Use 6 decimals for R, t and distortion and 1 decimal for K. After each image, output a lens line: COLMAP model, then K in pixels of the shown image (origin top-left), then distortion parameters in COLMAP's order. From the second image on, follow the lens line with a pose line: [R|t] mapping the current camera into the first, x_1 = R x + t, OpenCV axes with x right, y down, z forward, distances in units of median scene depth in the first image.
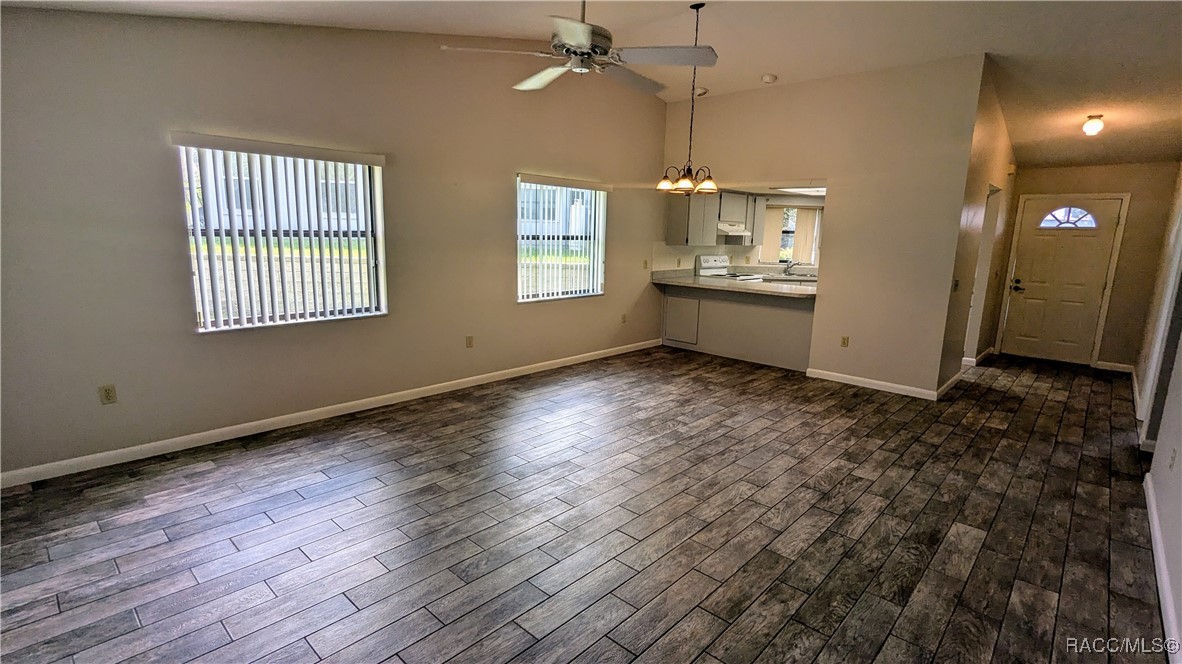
lens RADIAL K [[558.4, 0, 591.0], [0, 558.4, 332.0], [0, 0, 1]] dist [-0.003424, -0.000281]
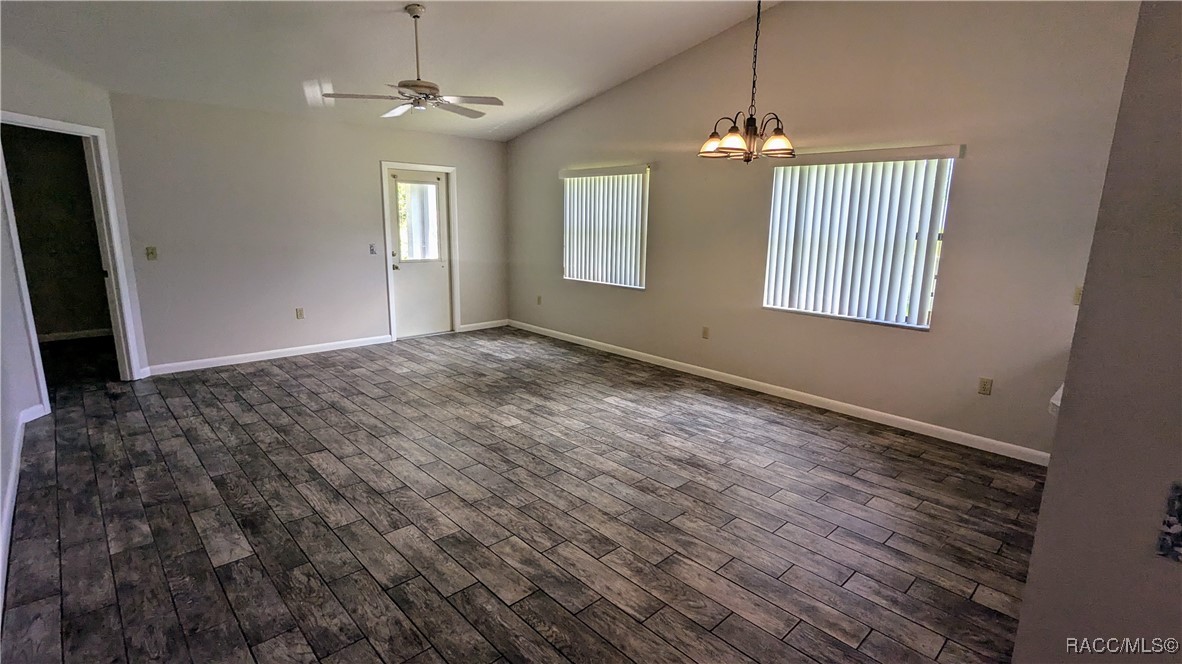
lens RADIAL K [[537.3, 0, 591.0], [0, 537.3, 332.0], [0, 0, 1]] dist [0.009179, -0.012367]
pose [[-0.046738, 0.177668, -0.982980, 0.943535], [-0.203997, 0.961619, 0.183507, -0.152051], [0.977855, 0.209101, -0.008700, 0.995804]]
